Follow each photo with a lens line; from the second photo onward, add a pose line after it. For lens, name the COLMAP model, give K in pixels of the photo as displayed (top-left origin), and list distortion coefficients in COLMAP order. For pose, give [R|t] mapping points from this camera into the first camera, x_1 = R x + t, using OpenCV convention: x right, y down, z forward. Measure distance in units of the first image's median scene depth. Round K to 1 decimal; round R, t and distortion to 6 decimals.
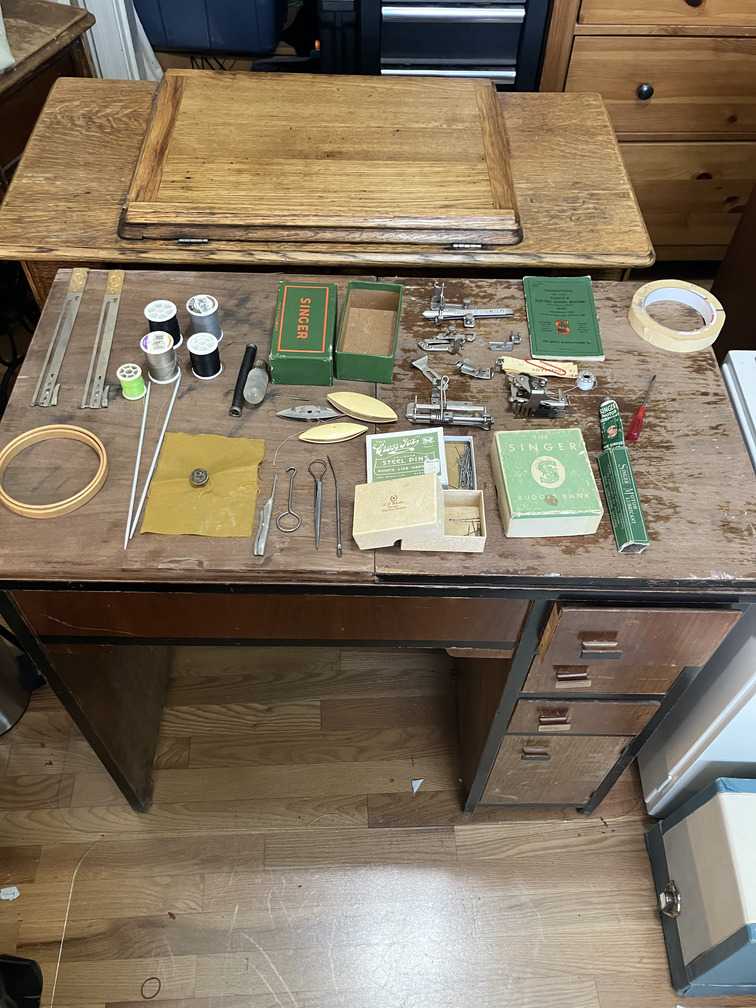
lens RADIAL K [[842.7, 0, 391.5], [0, 842.7, 492.3], [0, 0, 1]] dist [-0.001531, -0.015411]
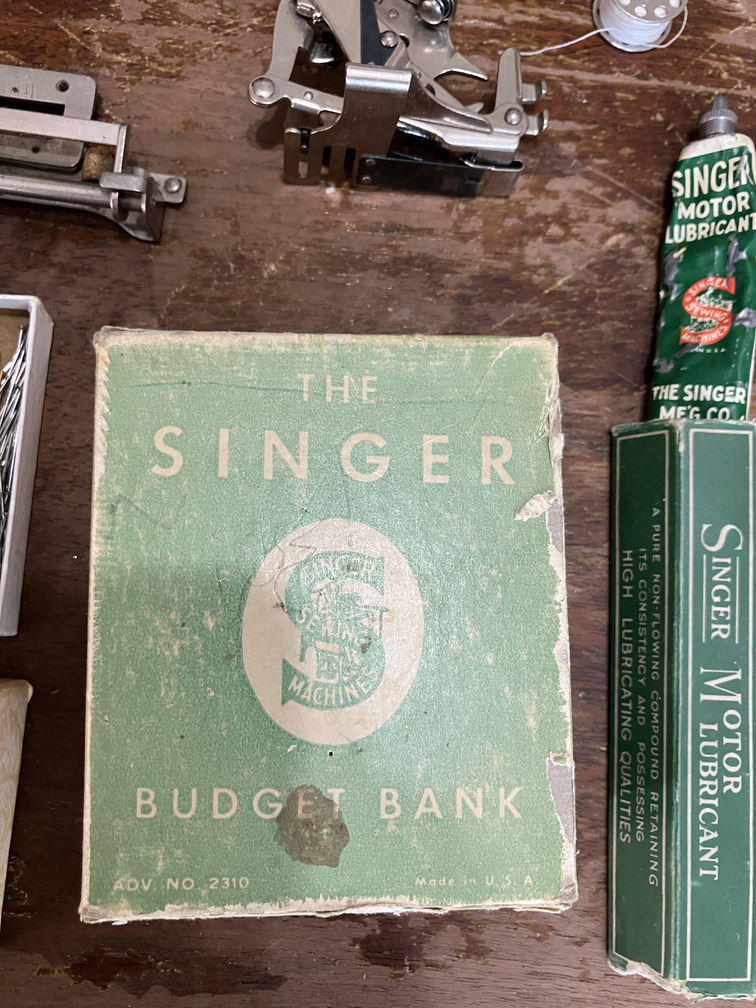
lens RADIAL K [[842.7, 0, 376.1], [0, 842.7, 500.6], [0, 0, 1]] dist [-0.001531, -0.015411]
pose [[0.996569, 0.072358, 0.040188, 0.153447], [-0.082754, 0.862014, 0.500084, -0.117805], [0.001542, -0.501694, 0.865044, 0.704640]]
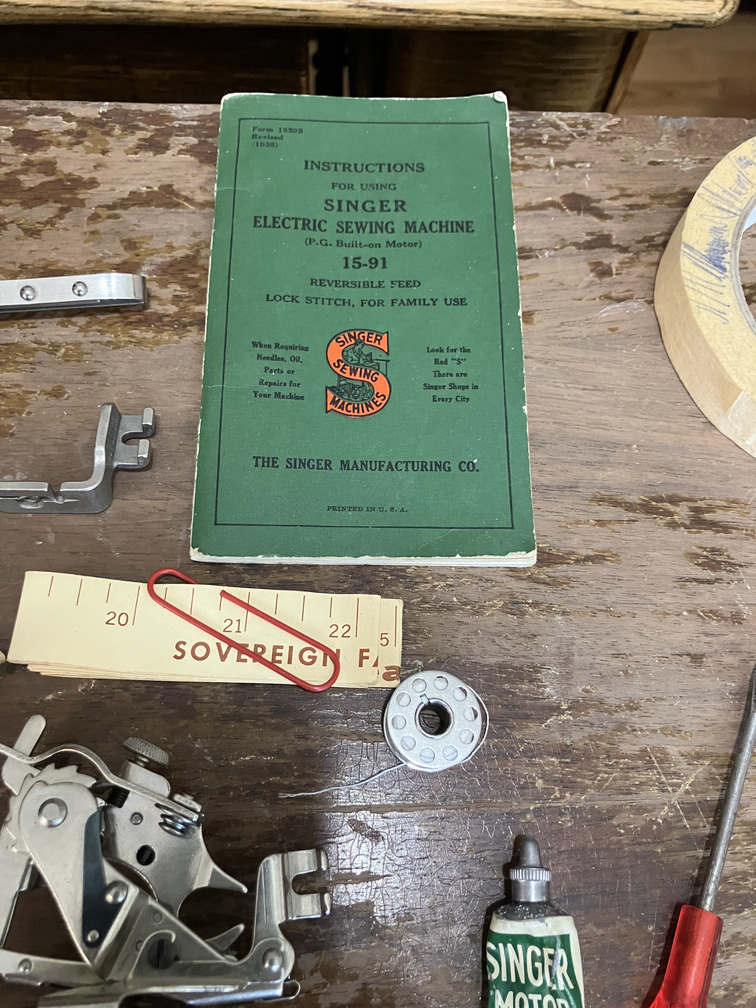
lens RADIAL K [[842.7, 0, 372.2], [0, 842.7, 505.5], [0, 0, 1]] dist [-0.001531, -0.015411]
pose [[0.999277, -0.009902, 0.036698, 0.198951], [-0.001553, 0.954033, 0.299699, -0.229014], [-0.037979, -0.299539, 0.953328, 0.783797]]
